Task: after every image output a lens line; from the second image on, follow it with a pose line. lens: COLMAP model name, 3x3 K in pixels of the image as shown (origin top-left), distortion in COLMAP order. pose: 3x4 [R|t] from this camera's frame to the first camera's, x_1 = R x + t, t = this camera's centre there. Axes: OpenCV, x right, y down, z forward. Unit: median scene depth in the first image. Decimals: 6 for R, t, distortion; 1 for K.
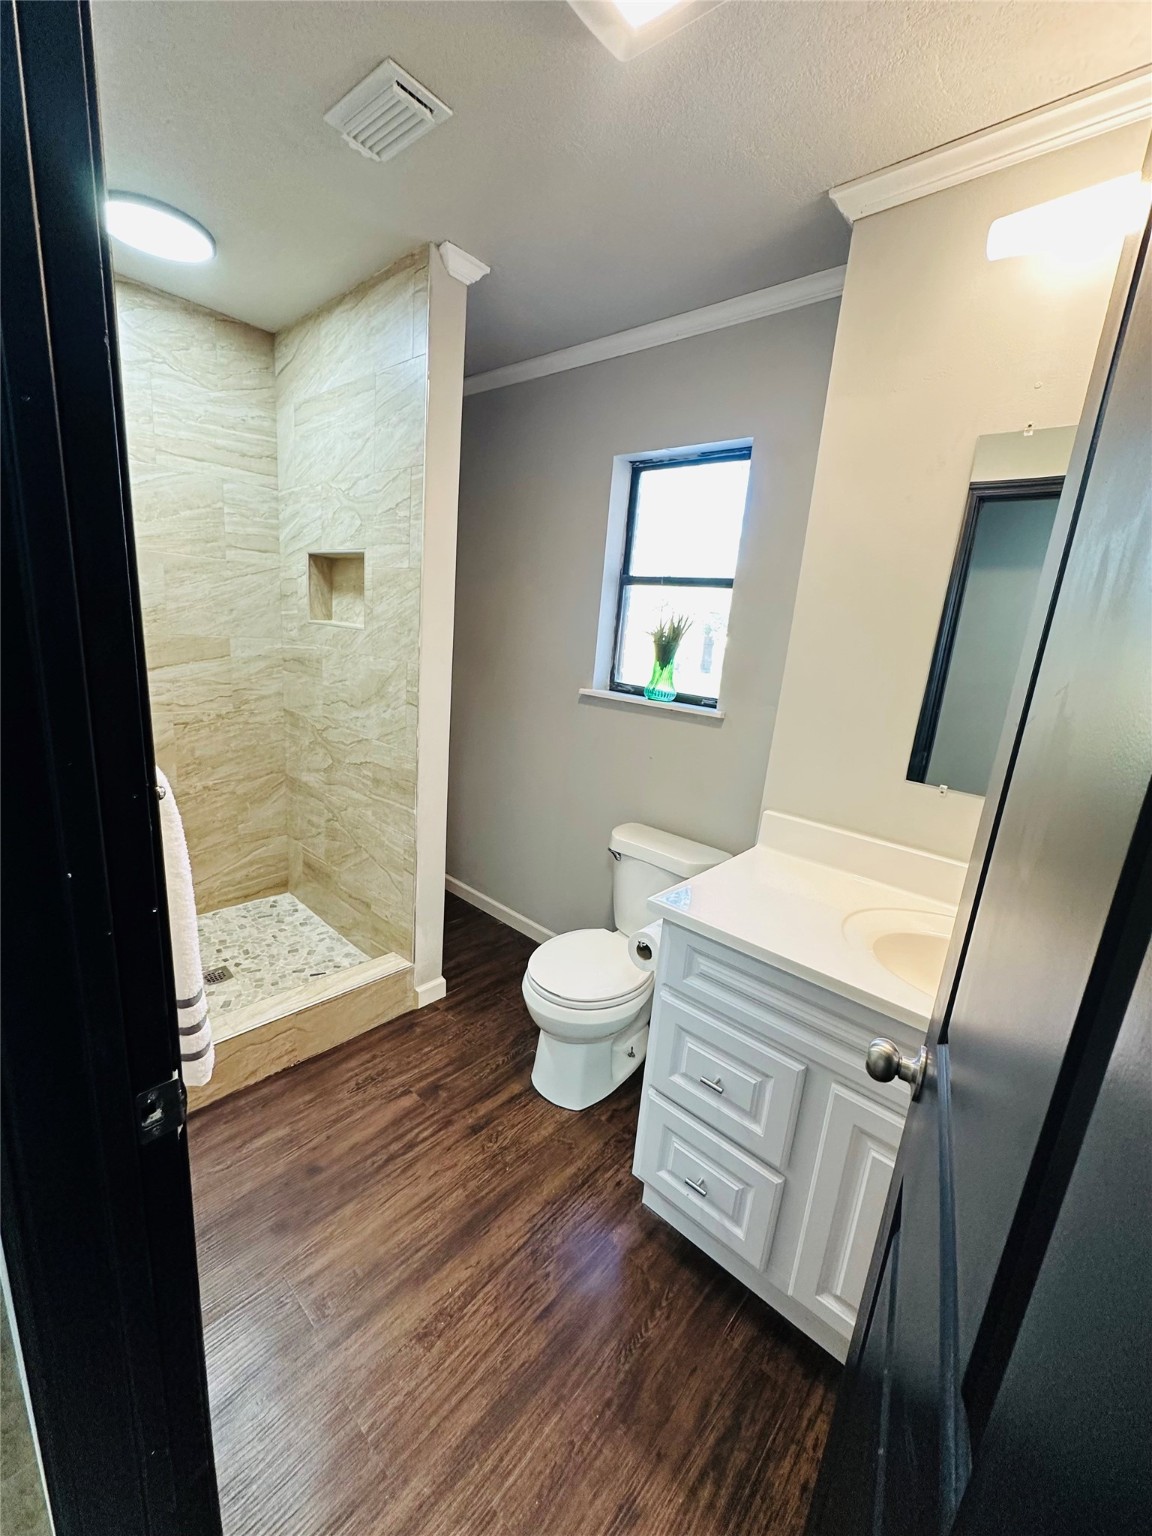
lens RADIAL K [[611.6, 0, 577.8], [0, 611.6, 761.4], [0, 0, 1]] dist [-0.004410, 0.000541]
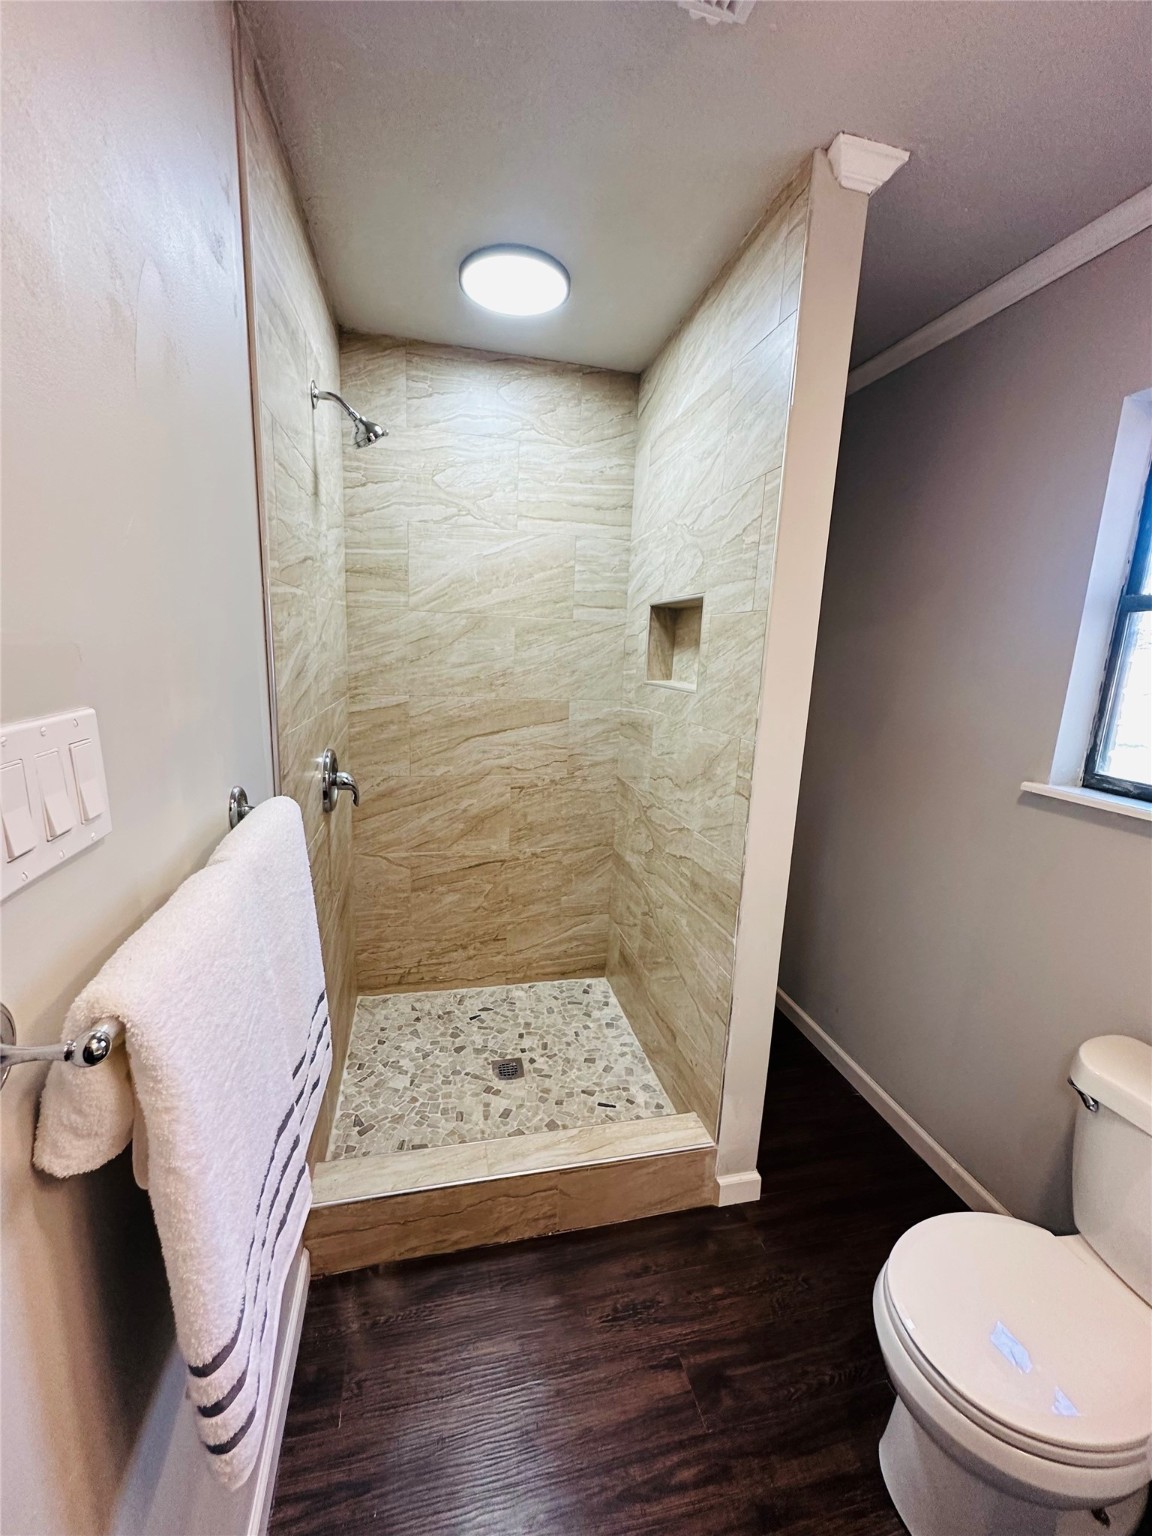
lens RADIAL K [[611.6, 0, 572.9], [0, 611.6, 766.1], [0, 0, 1]] dist [-0.004410, 0.000541]
pose [[0.819468, 0.061933, -0.569768, -0.021587], [-0.102365, 0.993975, -0.039183, -0.072526], [0.563909, 0.090433, 0.820871, 0.262410]]
